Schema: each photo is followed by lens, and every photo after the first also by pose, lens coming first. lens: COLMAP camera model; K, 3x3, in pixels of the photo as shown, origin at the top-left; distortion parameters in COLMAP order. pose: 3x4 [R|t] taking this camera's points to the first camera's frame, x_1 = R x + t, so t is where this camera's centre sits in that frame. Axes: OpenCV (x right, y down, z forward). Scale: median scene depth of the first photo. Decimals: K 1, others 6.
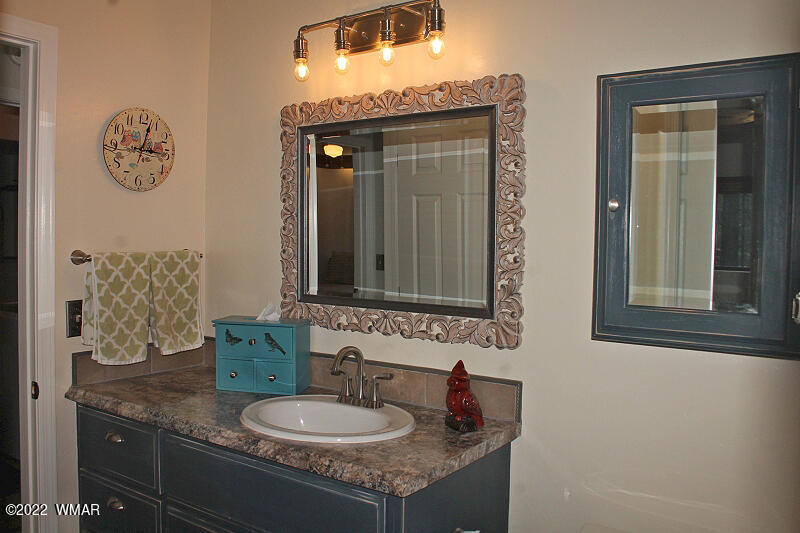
lens RADIAL K [[674.6, 0, 397.6], [0, 674.6, 269.2], [0, 0, 1]] dist [-0.117127, 0.037247]
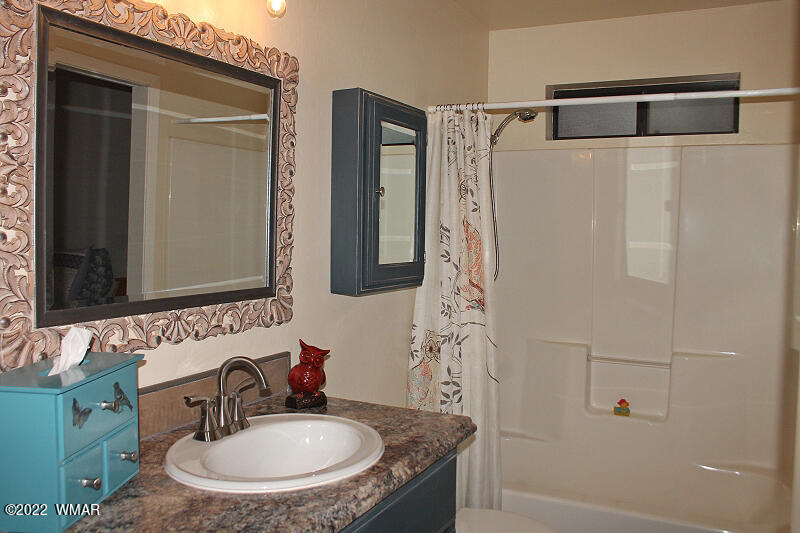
lens RADIAL K [[674.6, 0, 397.2], [0, 674.6, 261.0], [0, 0, 1]] dist [-0.117127, 0.037247]
pose [[-0.127825, -0.070012, 0.989322, -0.849515], [0.020742, 0.997098, 0.073243, -0.046207], [-0.991580, 0.029882, -0.126002, 0.934498]]
